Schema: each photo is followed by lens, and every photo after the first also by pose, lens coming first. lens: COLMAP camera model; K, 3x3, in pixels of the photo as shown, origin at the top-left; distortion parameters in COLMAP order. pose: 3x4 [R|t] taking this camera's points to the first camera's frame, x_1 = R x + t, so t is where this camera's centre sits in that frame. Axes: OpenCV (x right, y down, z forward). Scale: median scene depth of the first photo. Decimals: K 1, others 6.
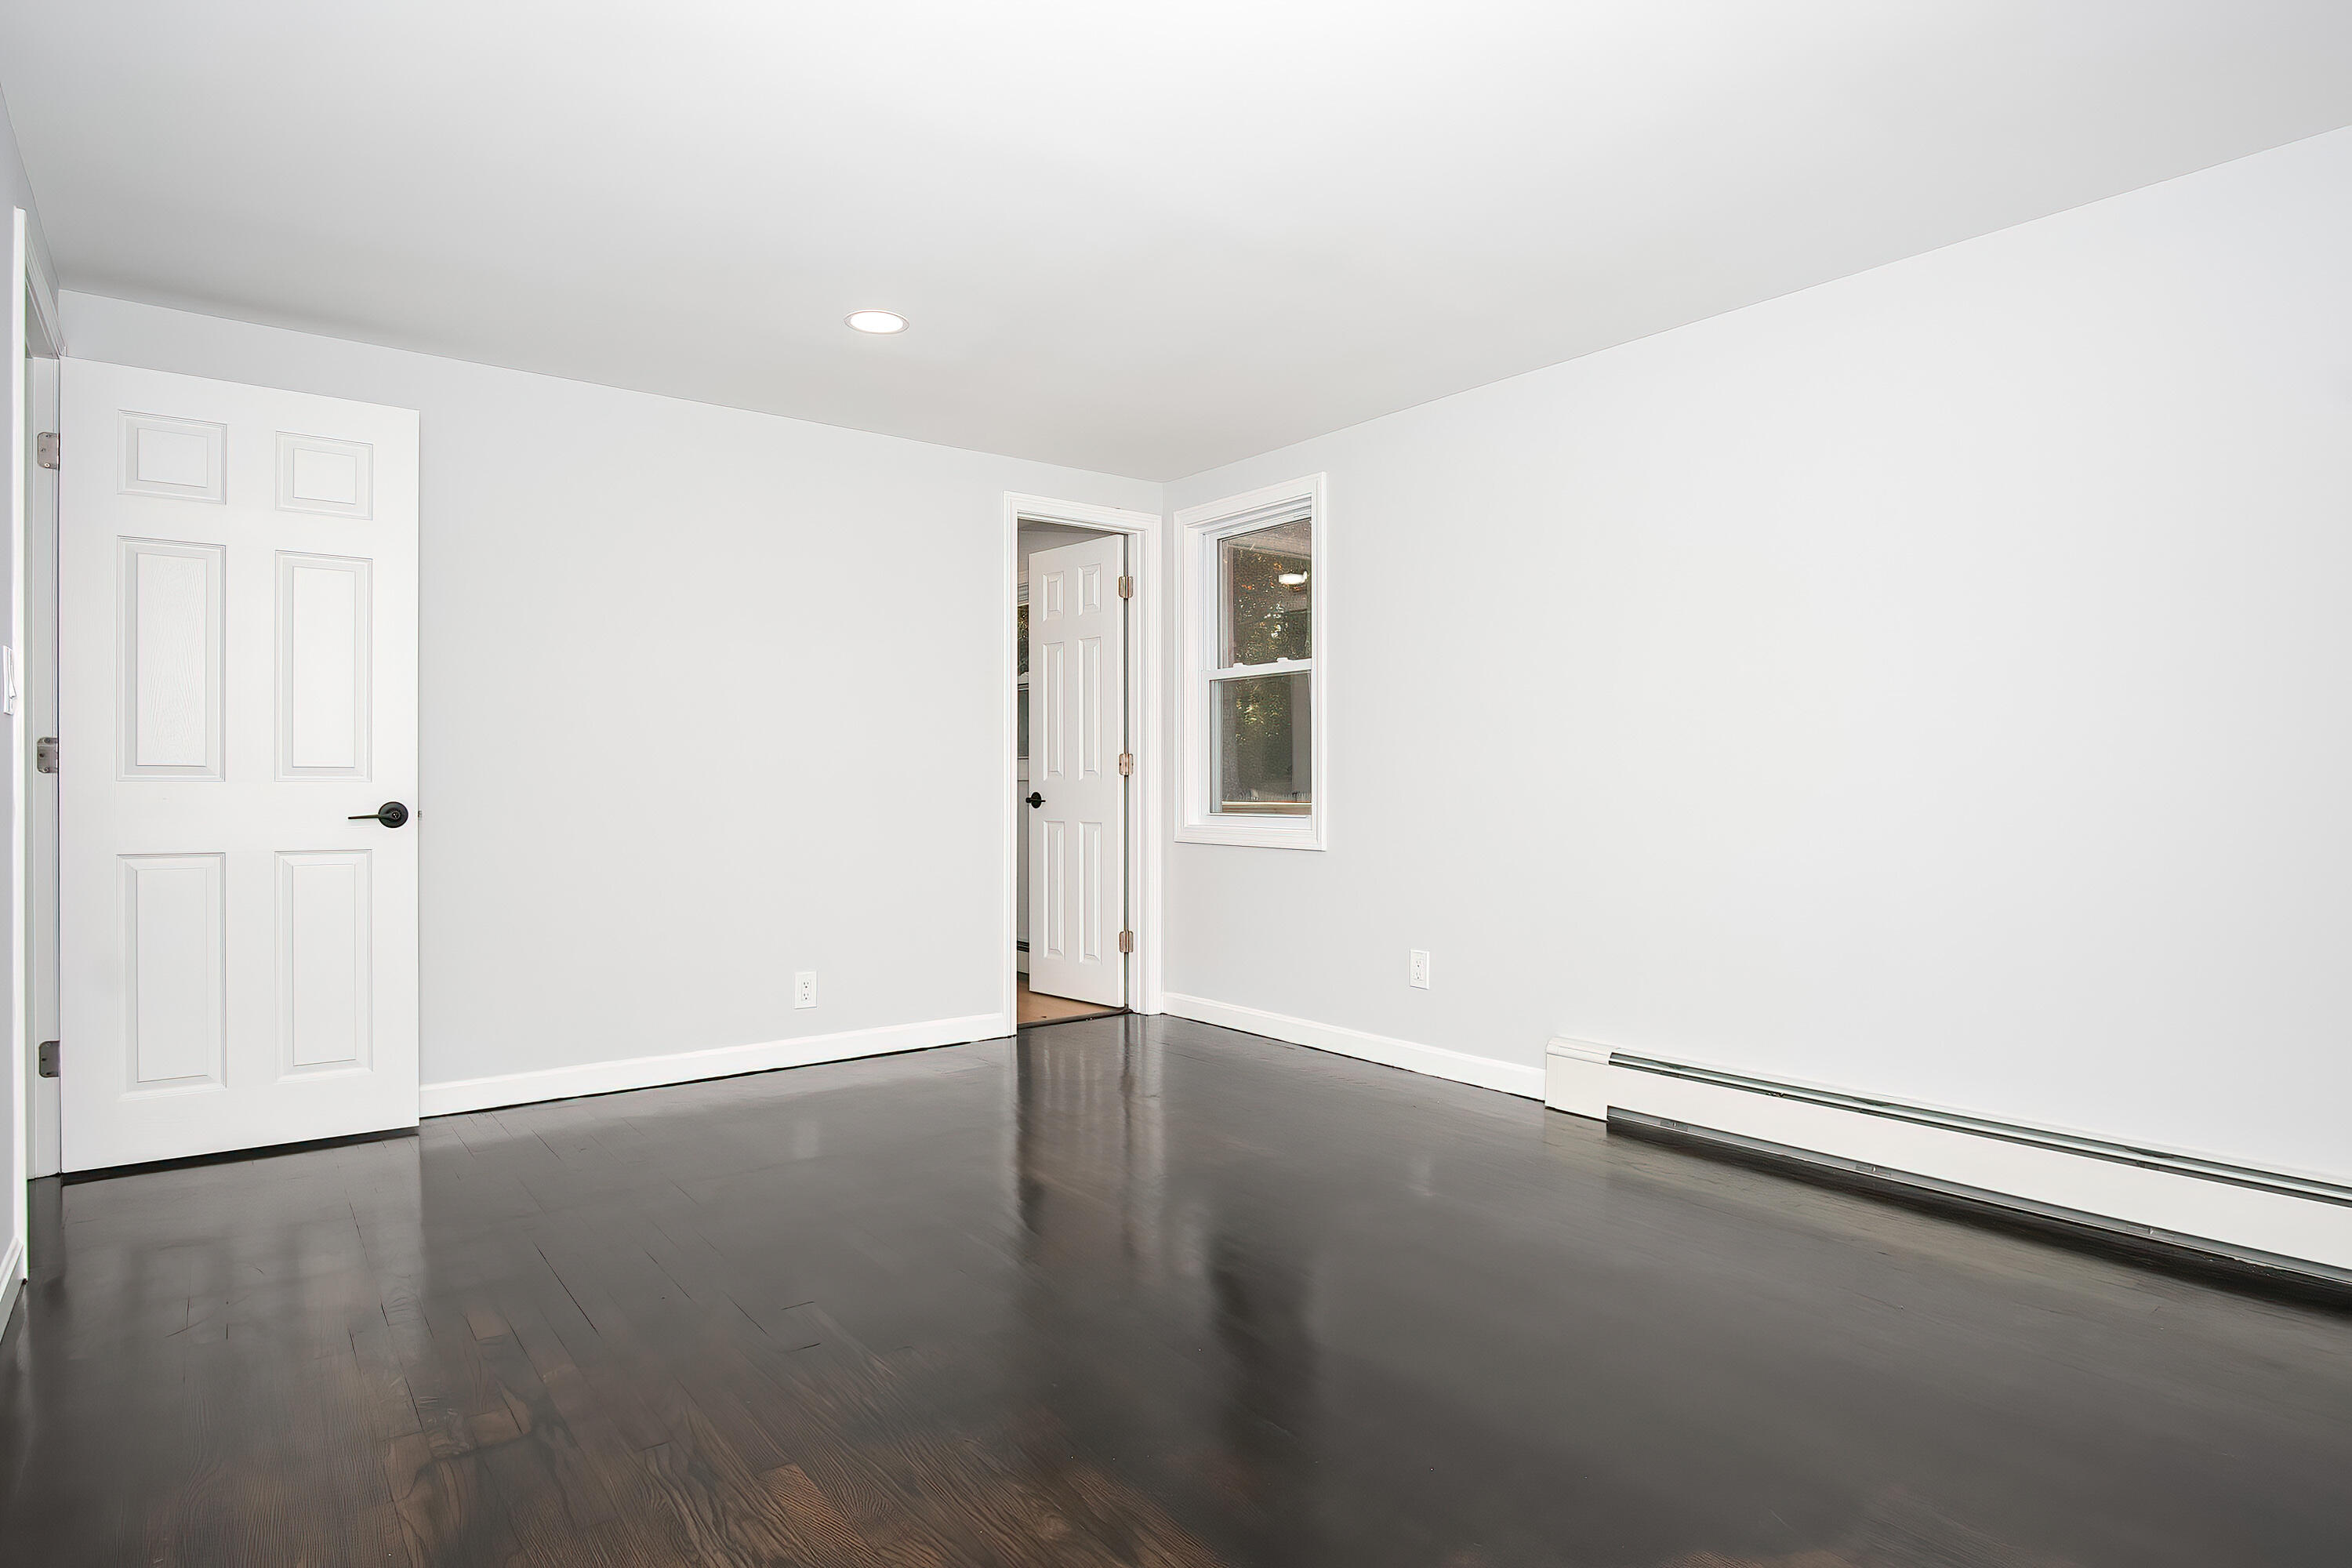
lens RADIAL K [[1278.1, 0, 1167.9], [0, 1278.1, 784.7], [0, 0, 1]] dist [-0.002414, -0.000168]
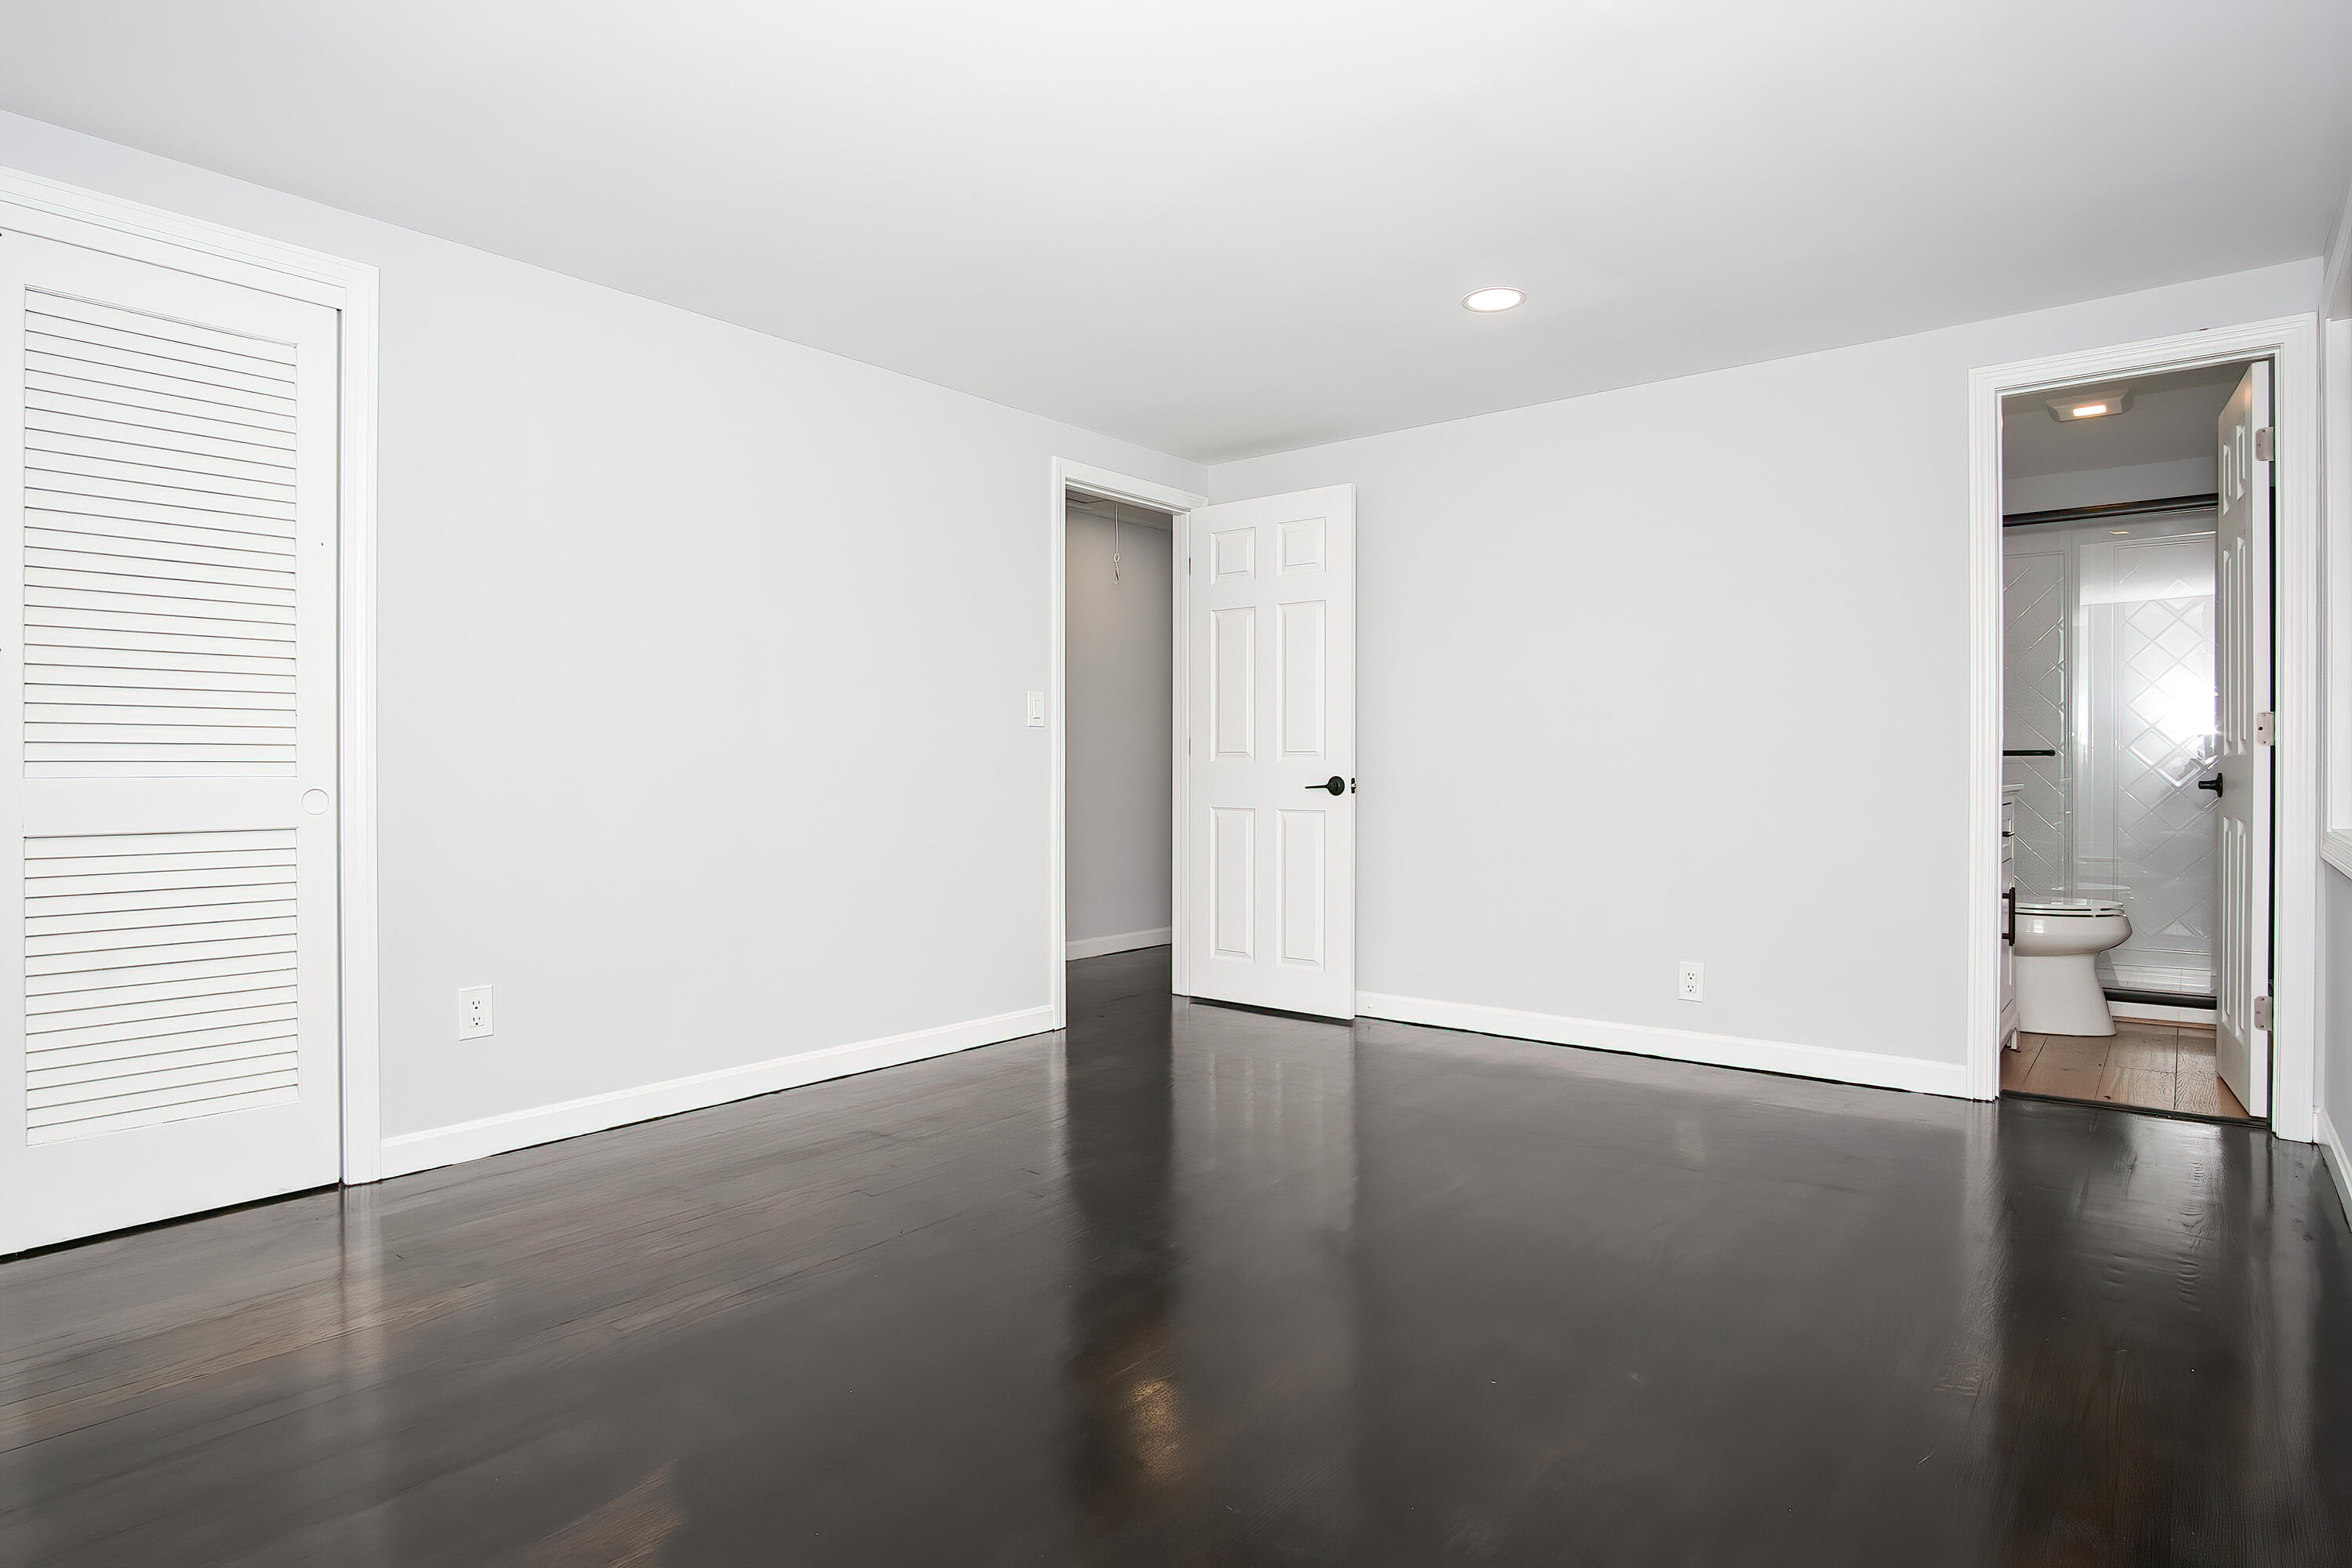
lens RADIAL K [[1278.1, 0, 1167.9], [0, 1278.1, 784.7], [0, 0, 1]] dist [-0.002414, -0.000168]
pose [[0.227240, 0.006441, -0.973818, 0.661393], [0.000862, 0.999976, 0.006815, 0.012955], [0.973838, -0.002388, 0.227229, 0.513533]]
